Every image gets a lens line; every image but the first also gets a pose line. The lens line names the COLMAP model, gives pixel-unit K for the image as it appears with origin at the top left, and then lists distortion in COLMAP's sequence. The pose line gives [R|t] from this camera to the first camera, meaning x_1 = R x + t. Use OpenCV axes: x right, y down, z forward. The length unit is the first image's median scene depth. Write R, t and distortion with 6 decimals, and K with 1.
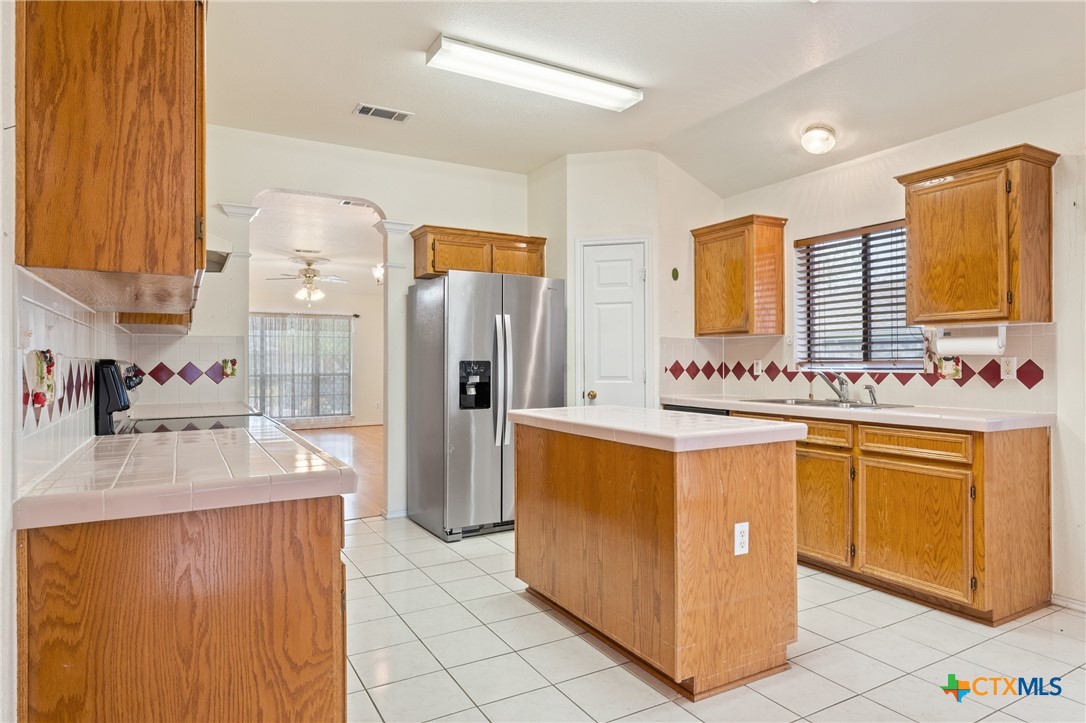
lens RADIAL K [[639.5, 0, 534.4], [0, 639.5, 357.3], [0, 0, 1]] dist [-0.001918, 0.000866]
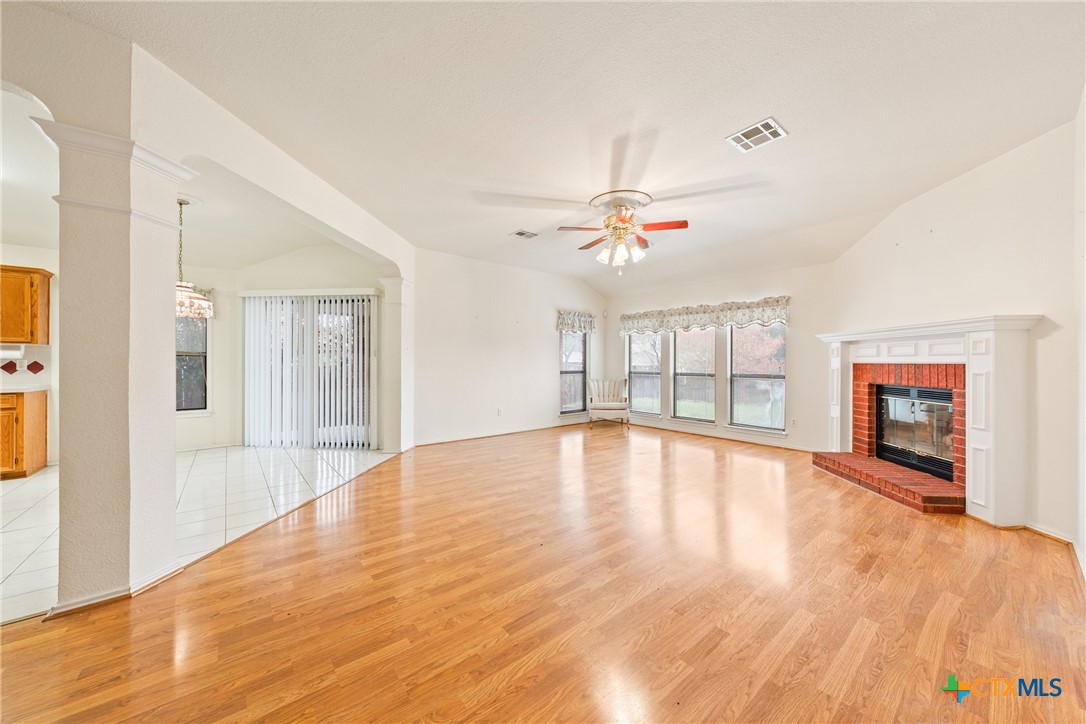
lens RADIAL K [[382.7, 0, 540.1], [0, 382.7, 362.7], [0, 0, 1]] dist [-0.006183, -0.000163]
pose [[-0.169931, 0.004418, 0.985446, -0.654052], [-0.009692, 0.999934, -0.006154, 0.000323], [-0.985408, -0.010597, -0.169877, -0.407061]]
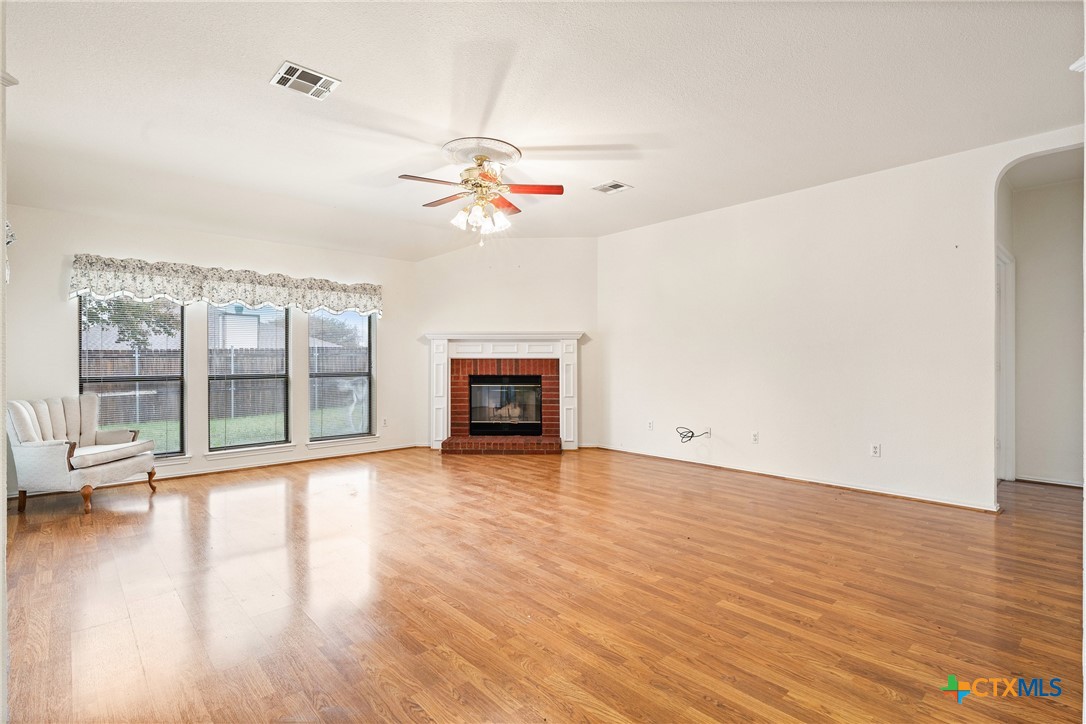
lens RADIAL K [[522.6, 0, 541.2], [0, 522.6, 357.9], [0, 0, 1]] dist [0.001197, -0.000430]
pose [[-0.971624, 0.006106, -0.236452, 0.343406], [0.008414, 0.999926, -0.008754, 0.002039], [0.236381, -0.010495, -0.971604, 0.228498]]
